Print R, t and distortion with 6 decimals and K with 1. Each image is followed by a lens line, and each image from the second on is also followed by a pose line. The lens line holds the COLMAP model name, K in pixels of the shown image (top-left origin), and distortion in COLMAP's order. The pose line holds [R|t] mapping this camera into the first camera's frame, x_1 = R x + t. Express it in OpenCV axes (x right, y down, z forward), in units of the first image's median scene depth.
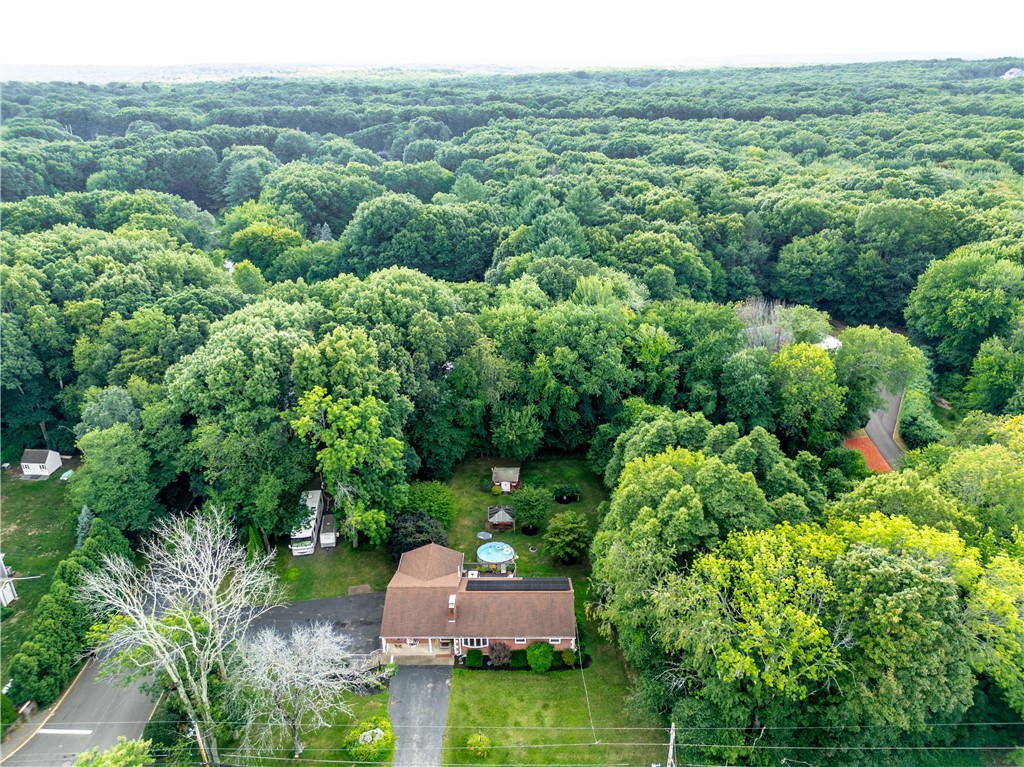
lens RADIAL K [[727.6, 0, 510.0], [0, 727.6, 361.0], [0, 0, 1]] dist [0.082140, -0.079160]
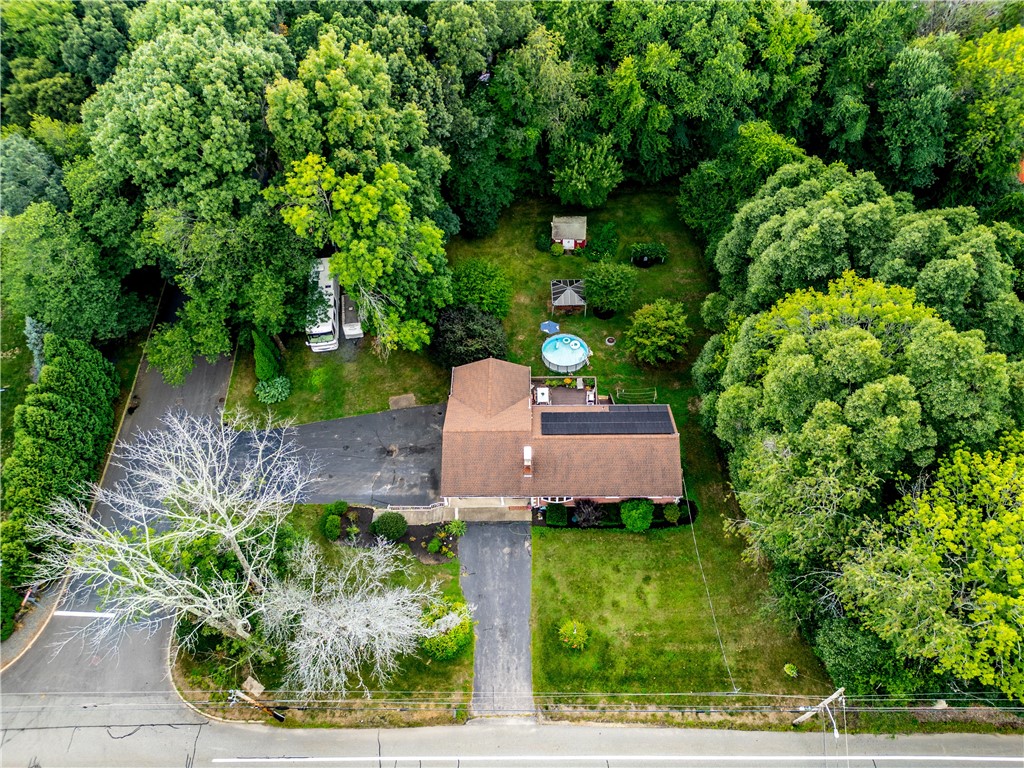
lens RADIAL K [[727.6, 0, 510.0], [0, 727.6, 361.5], [0, 0, 1]] dist [0.082140, -0.079160]
pose [[0.999890, -0.014302, -0.003988, -0.078618], [0.014348, 0.861549, 0.507472, -0.134870], [-0.003822, -0.507474, 0.861659, 0.313652]]
